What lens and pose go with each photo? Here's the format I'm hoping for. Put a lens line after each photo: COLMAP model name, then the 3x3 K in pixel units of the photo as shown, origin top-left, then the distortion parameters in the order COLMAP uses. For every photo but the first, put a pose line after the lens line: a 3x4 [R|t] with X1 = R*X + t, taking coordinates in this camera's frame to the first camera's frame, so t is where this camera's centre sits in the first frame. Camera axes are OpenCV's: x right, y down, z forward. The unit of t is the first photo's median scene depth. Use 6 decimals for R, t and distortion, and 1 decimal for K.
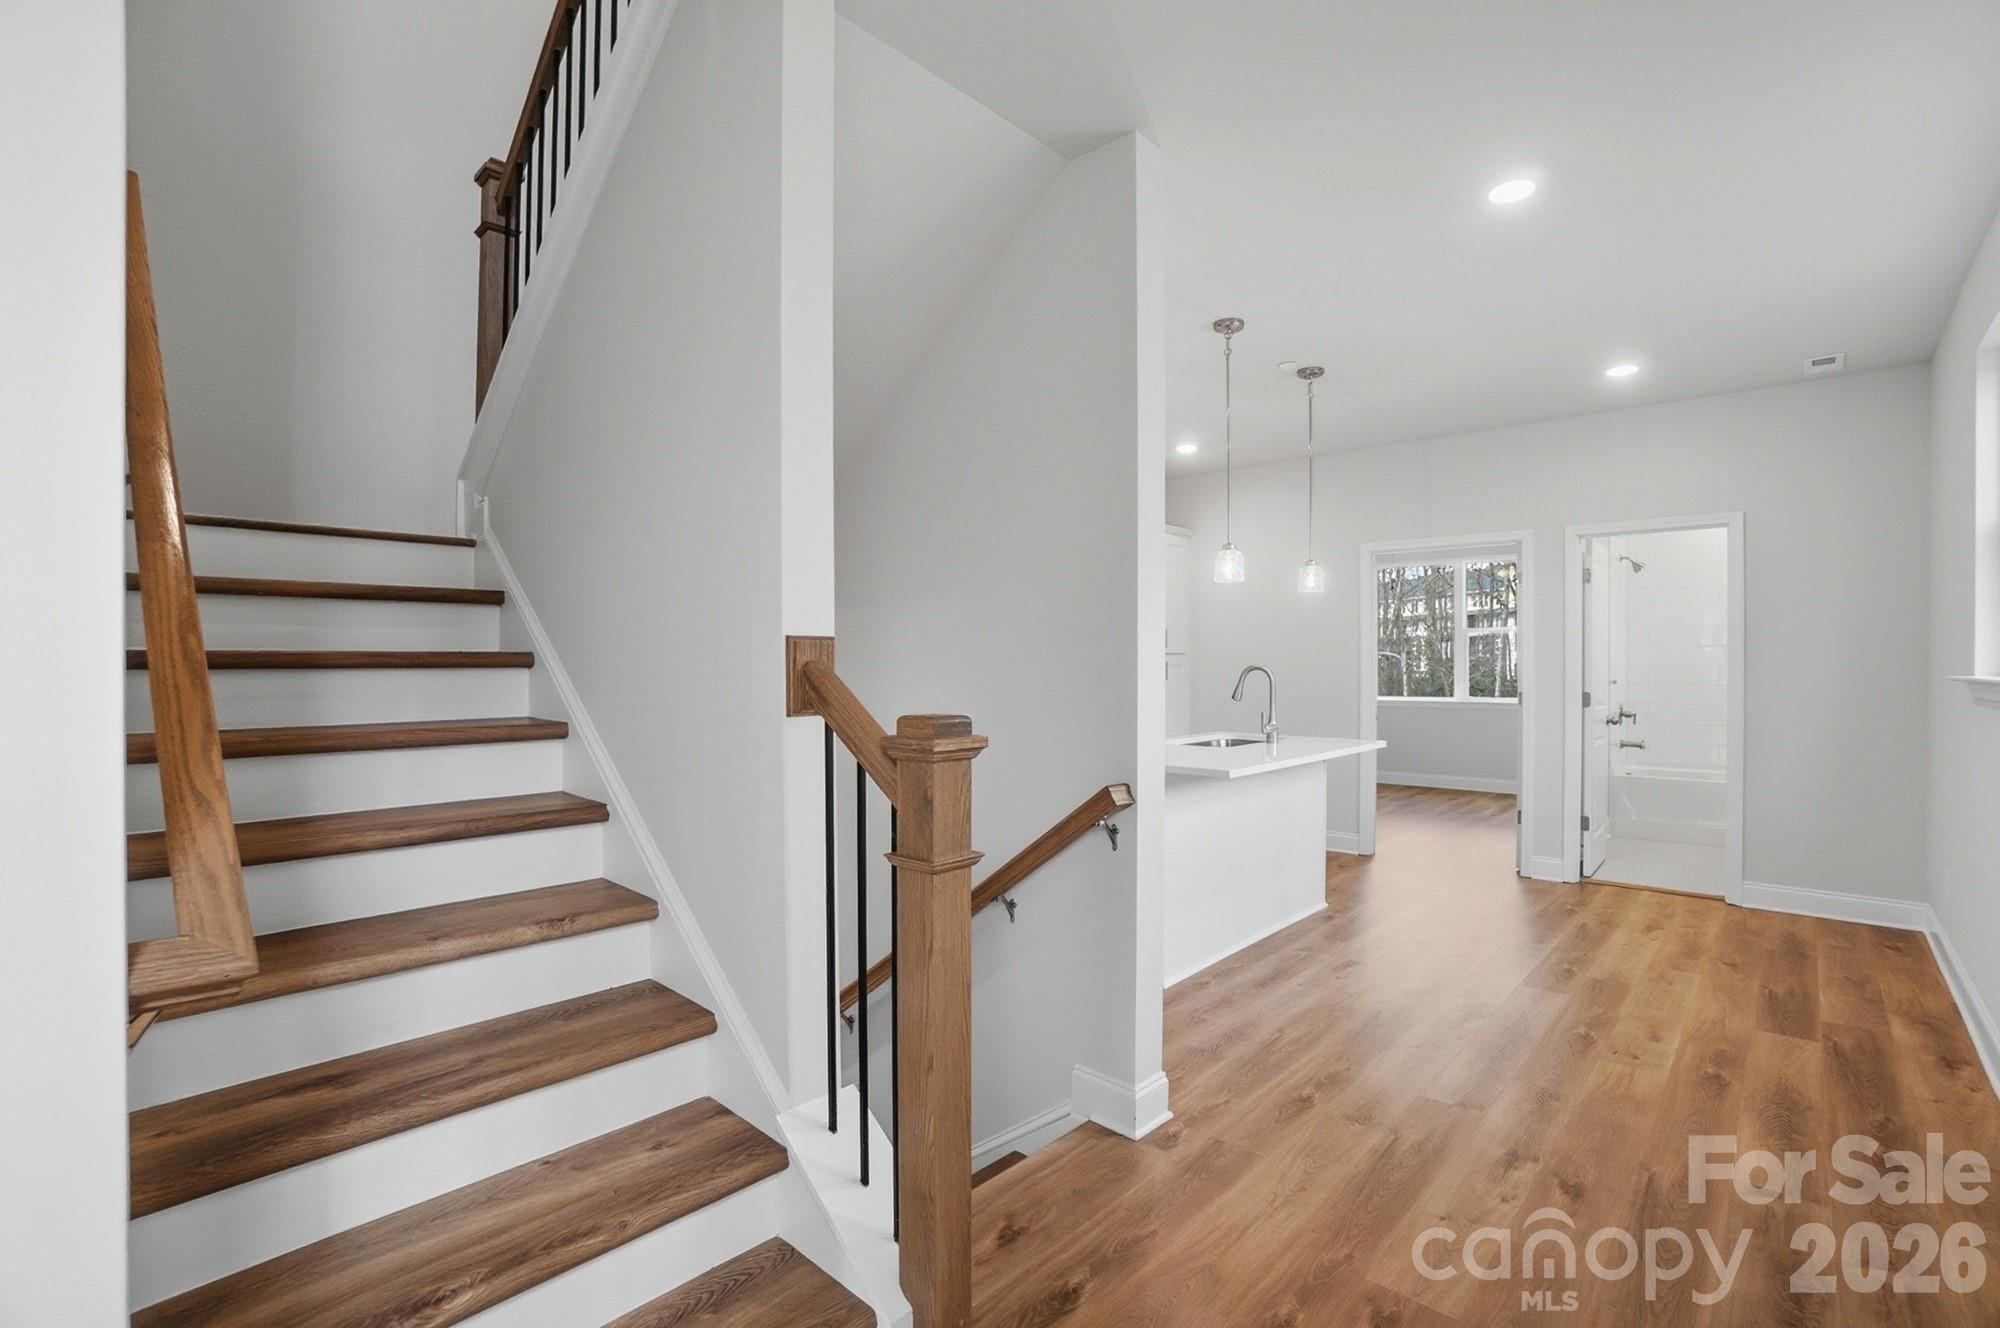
lens RADIAL K [[893.7, 0, 989.8], [0, 893.7, 669.0], [0, 0, 1]] dist [-0.000942, 0.000092]
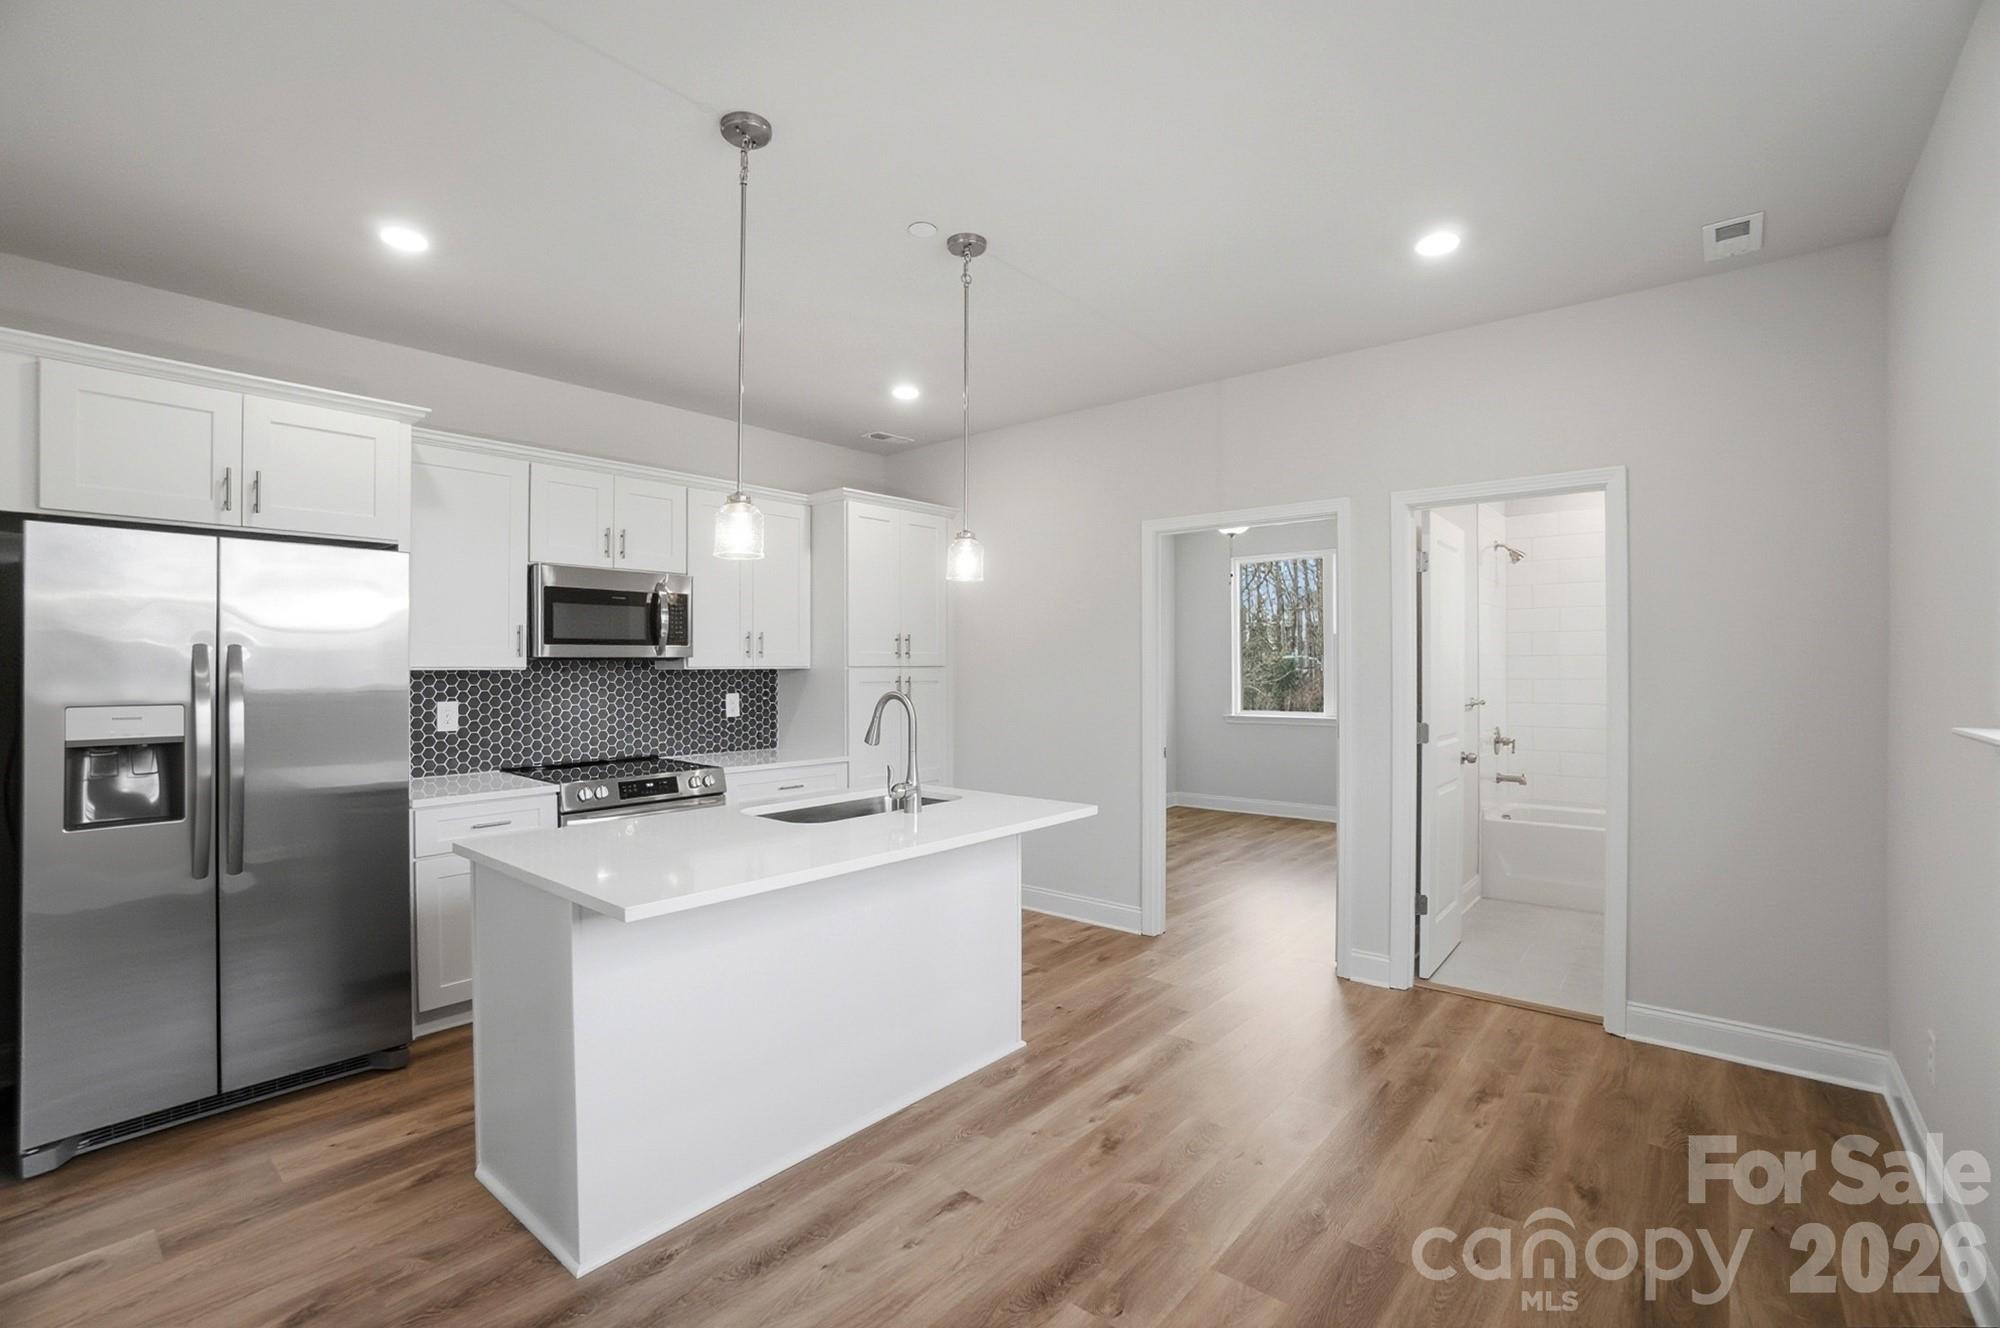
lens RADIAL K [[887.6, 0, 937.5], [0, 887.6, 663.7], [0, 0, 1]] dist [-0.019953, 0.000048]
pose [[0.999992, -0.000354, 0.003967, 0.323091], [0.000387, 0.999965, -0.008342, -0.018914], [-0.003964, 0.008344, 0.999957, 0.341446]]
